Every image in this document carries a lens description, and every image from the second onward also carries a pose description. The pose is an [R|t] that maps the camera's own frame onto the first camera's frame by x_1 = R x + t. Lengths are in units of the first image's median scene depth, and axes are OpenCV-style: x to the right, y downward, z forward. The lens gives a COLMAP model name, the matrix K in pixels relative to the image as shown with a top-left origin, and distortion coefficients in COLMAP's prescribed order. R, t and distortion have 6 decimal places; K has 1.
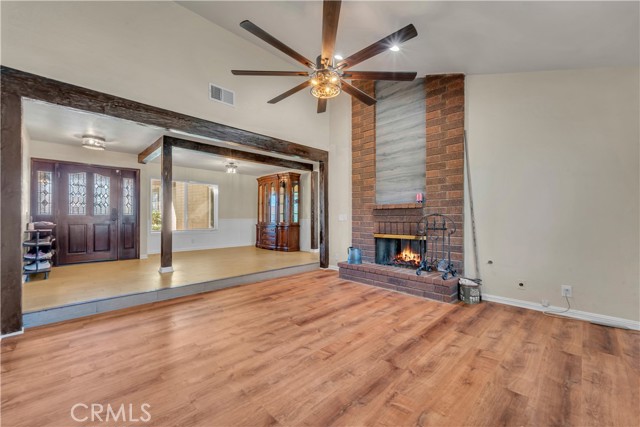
lens RADIAL K [[260.2, 0, 330.7], [0, 260.2, 216.8], [0, 0, 1]] dist [0.003082, 0.000247]
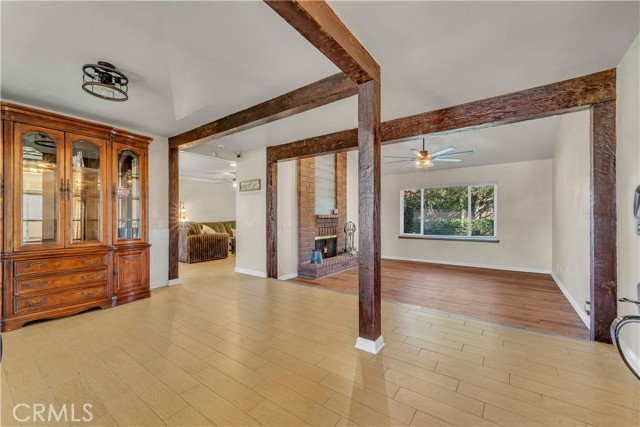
lens RADIAL K [[260.2, 0, 321.1], [0, 260.2, 216.8], [0, 0, 1]] dist [0.003082, 0.000247]
pose [[-0.149274, 0.004458, 0.988786, -1.390011], [-0.005646, 0.999970, -0.005361, -0.035905], [-0.988780, -0.006383, -0.149245, 1.469466]]
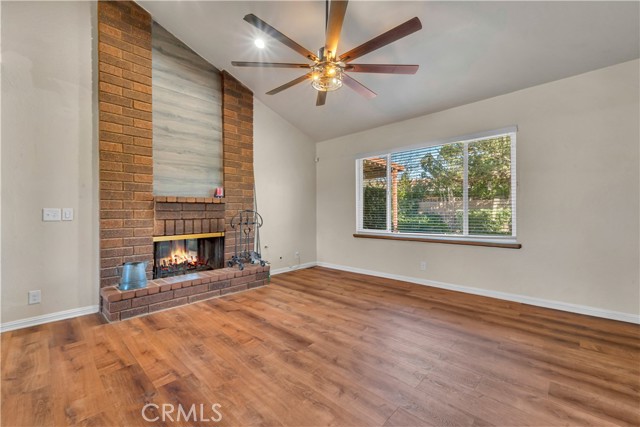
lens RADIAL K [[260.2, 0, 320.3], [0, 260.2, 212.3], [0, 0, 1]] dist [0.003082, 0.000247]
pose [[-0.013487, 0.003320, 0.999904, -0.682441], [0.002619, 0.999991, -0.003285, 0.003092], [-0.999906, 0.002574, -0.013496, 0.707497]]
